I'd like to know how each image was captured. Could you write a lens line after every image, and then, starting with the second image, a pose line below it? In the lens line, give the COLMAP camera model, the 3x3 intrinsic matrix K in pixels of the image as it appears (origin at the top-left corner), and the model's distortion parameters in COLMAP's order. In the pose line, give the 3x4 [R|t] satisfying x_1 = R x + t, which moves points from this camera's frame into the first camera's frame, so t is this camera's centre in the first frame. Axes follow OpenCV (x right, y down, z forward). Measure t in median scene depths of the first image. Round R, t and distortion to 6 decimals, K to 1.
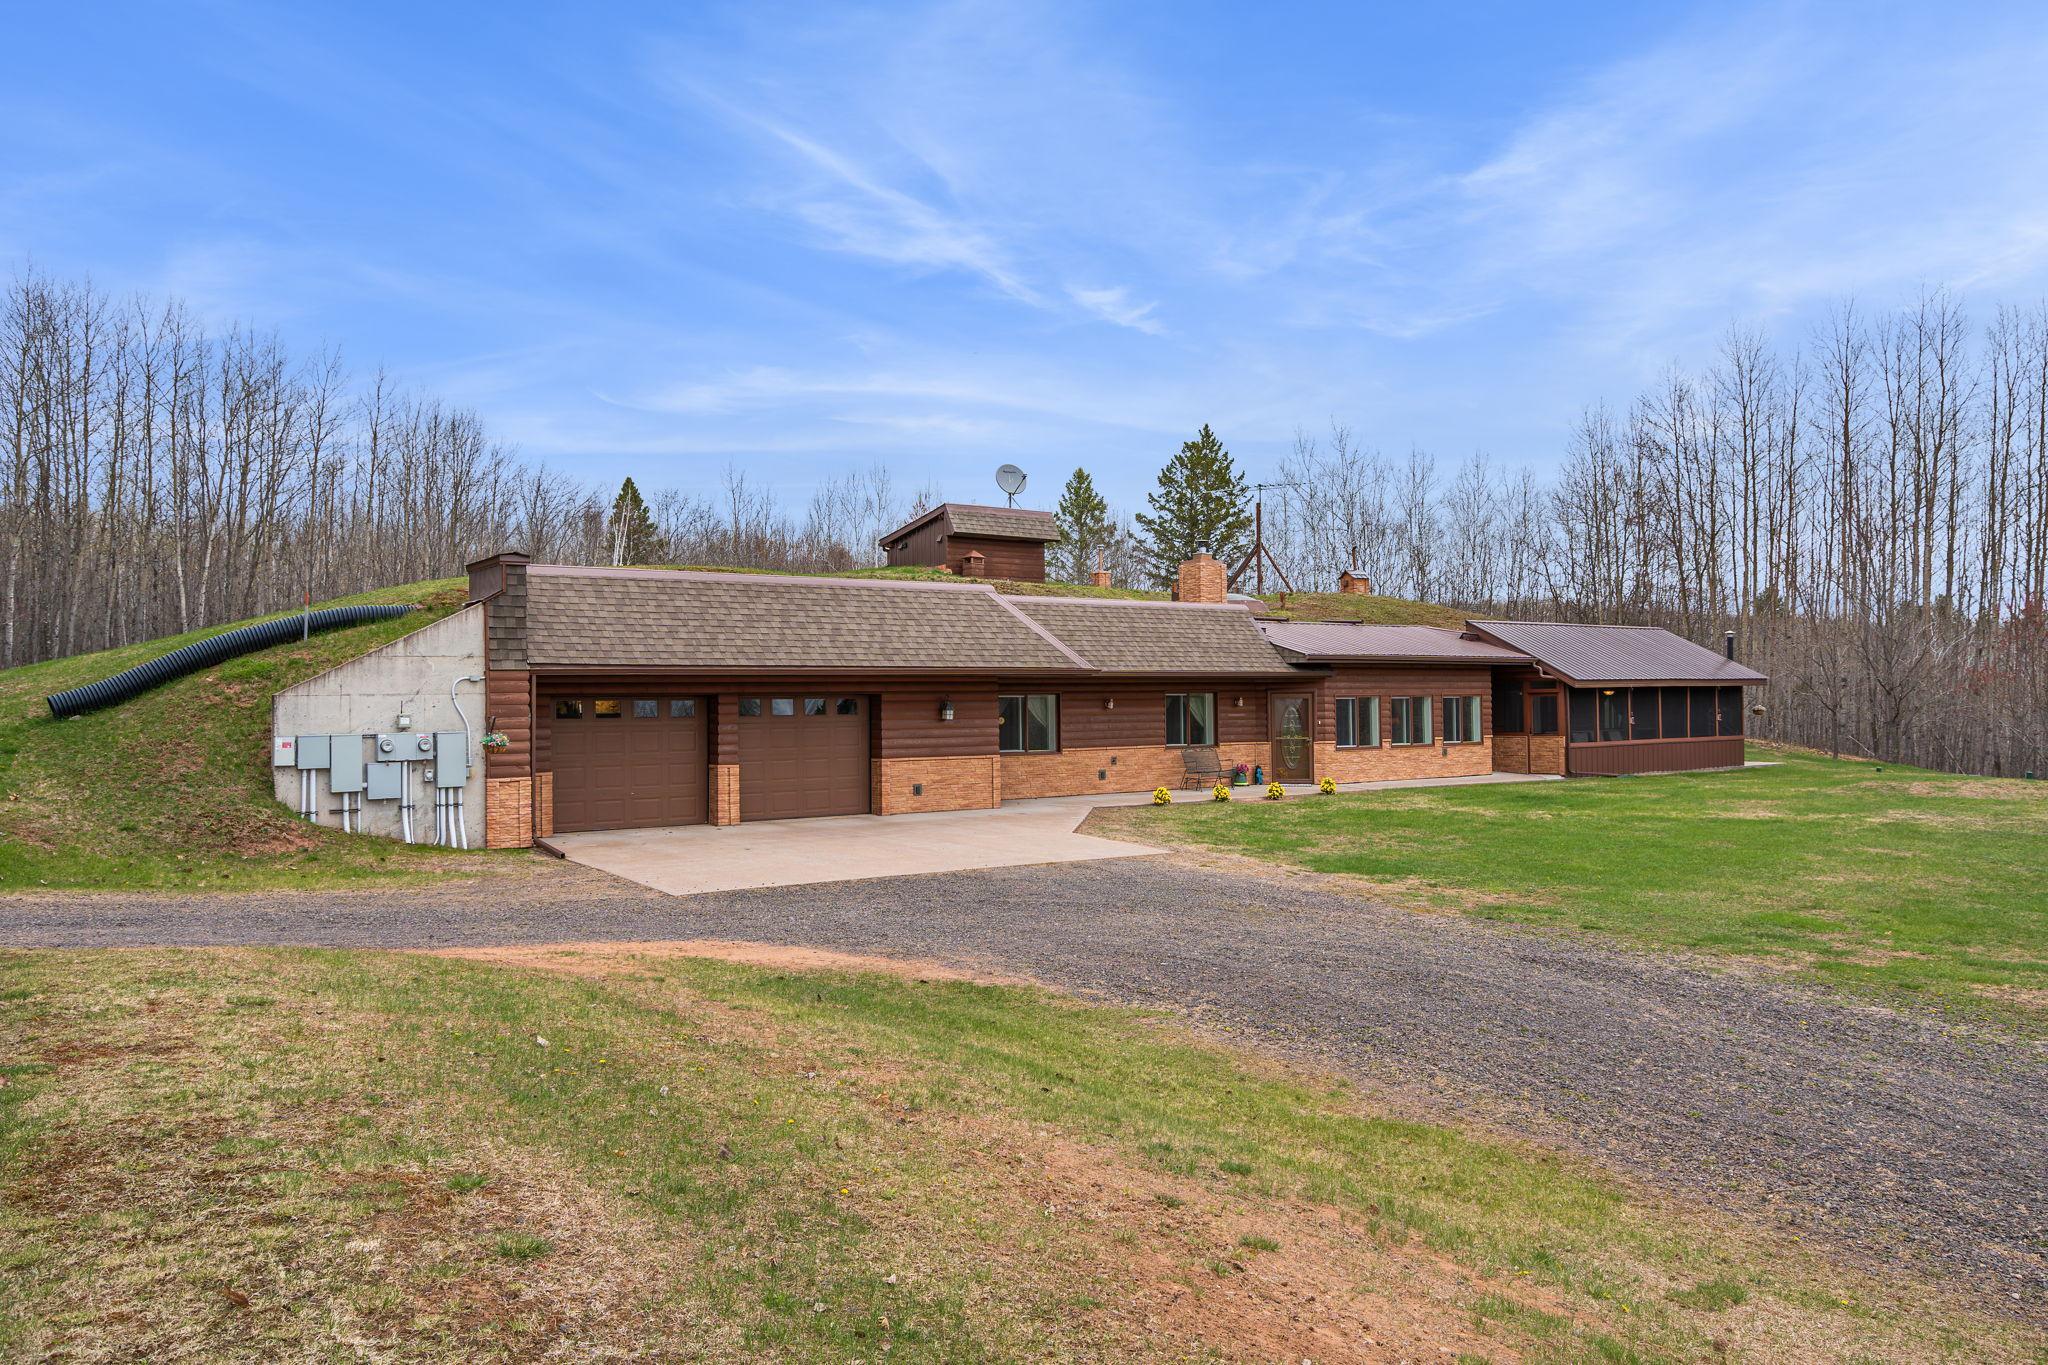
lens RADIAL K [[1535.0, 0, 1112.5], [0, 1535.0, 639.5], [0, 0, 1]] dist [0.011239, 0.009511]
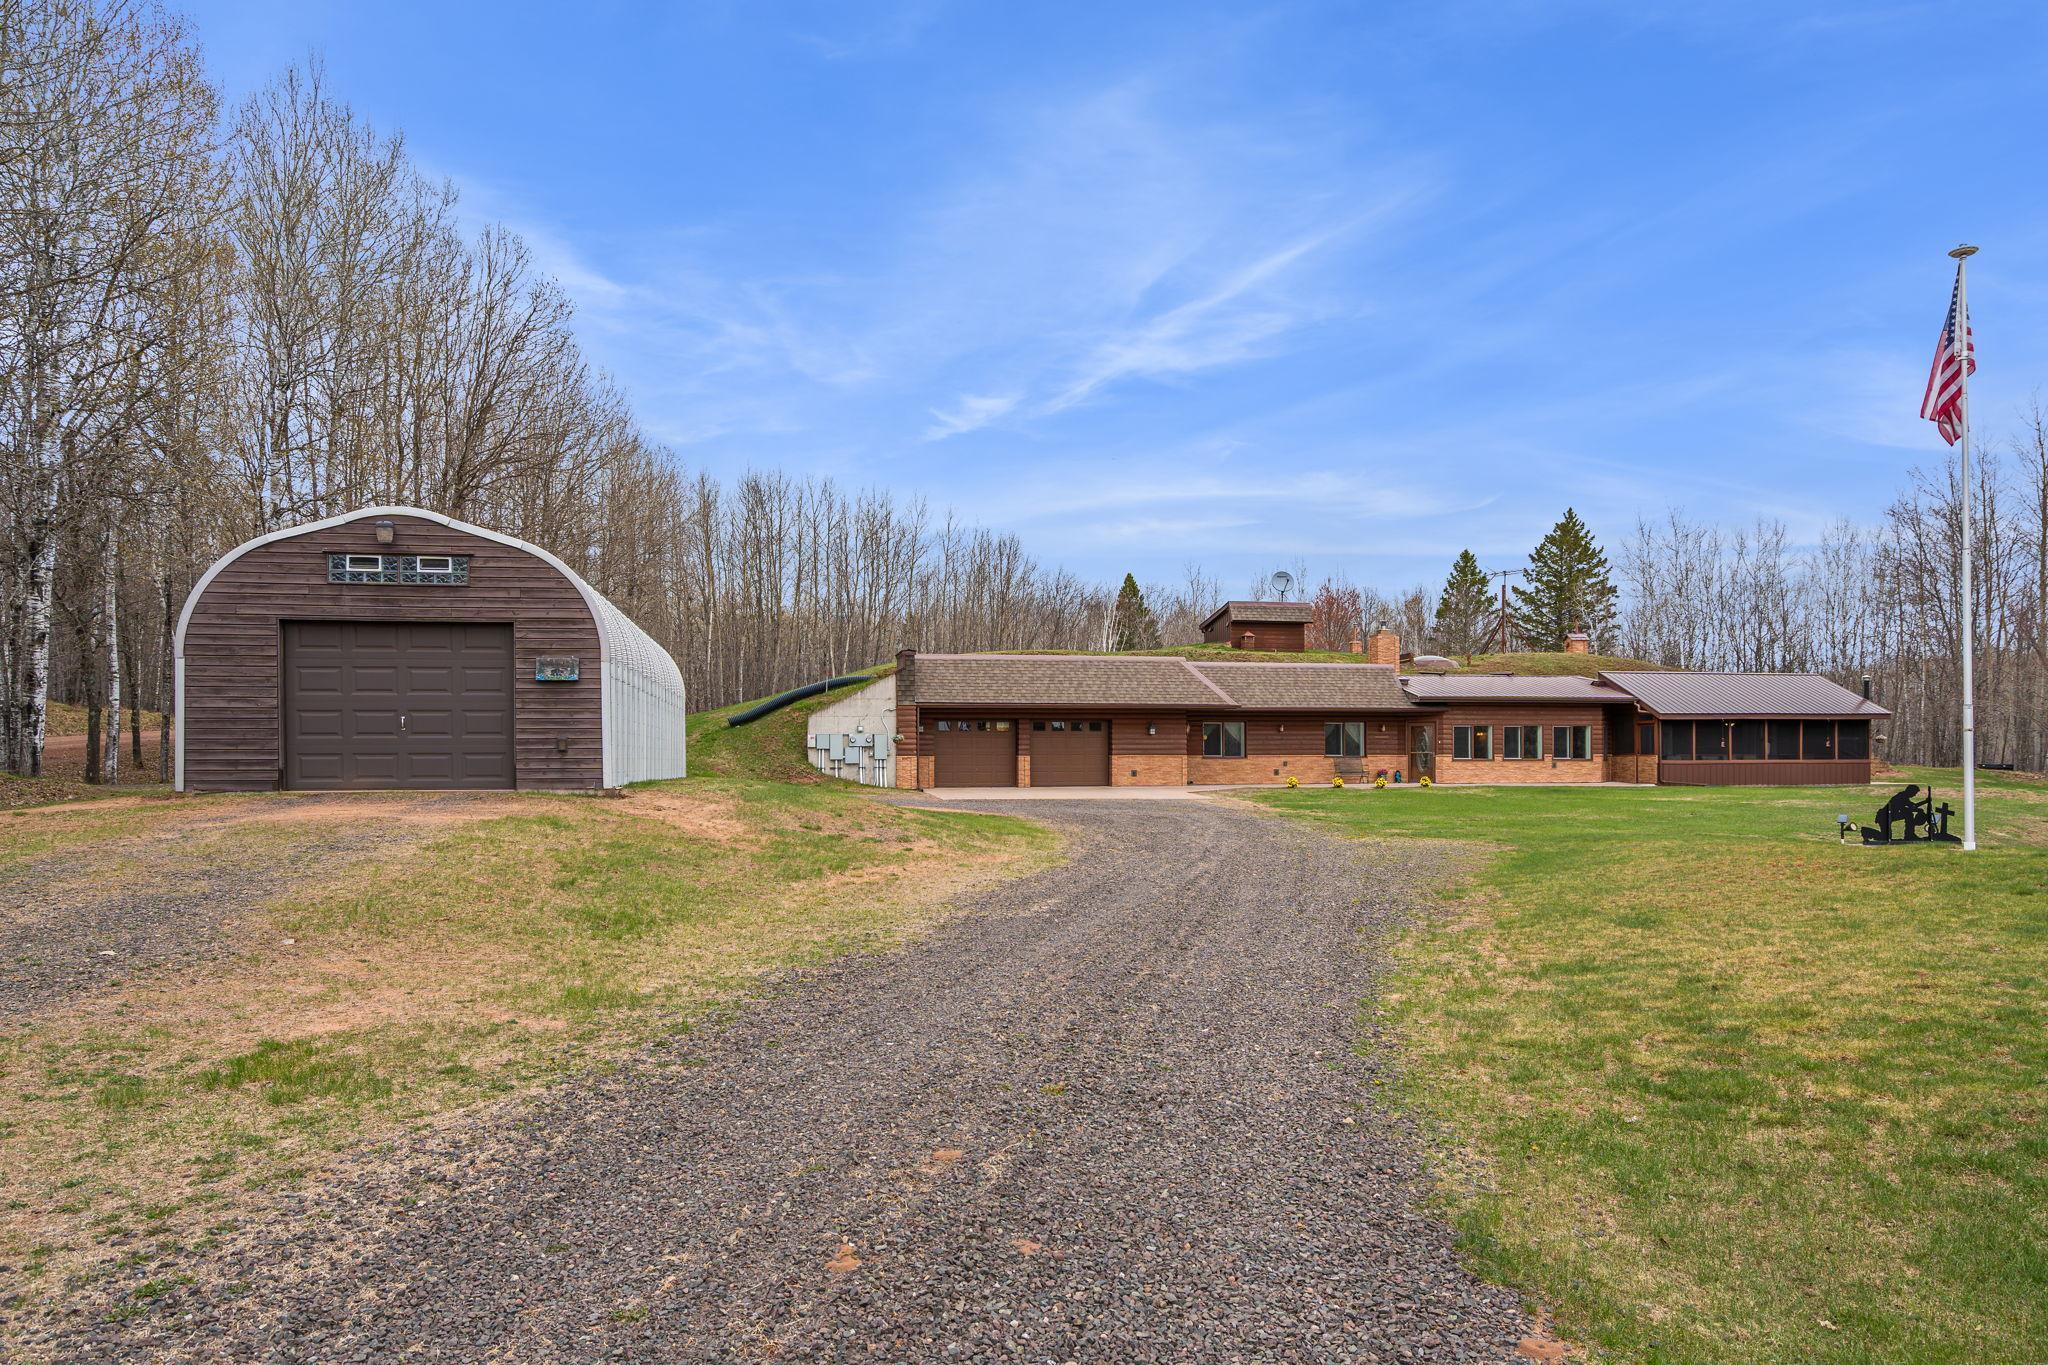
lens RADIAL K [[1535.0, 0, 1034.3], [0, 1535.0, 688.9], [0, 0, 1]] dist [0.011239, 0.009511]
pose [[0.901814, -0.014449, -0.431882, 0.418328], [0.011092, 0.999886, -0.010291, 0.013171], [0.431982, 0.004490, 0.901871, -0.510385]]
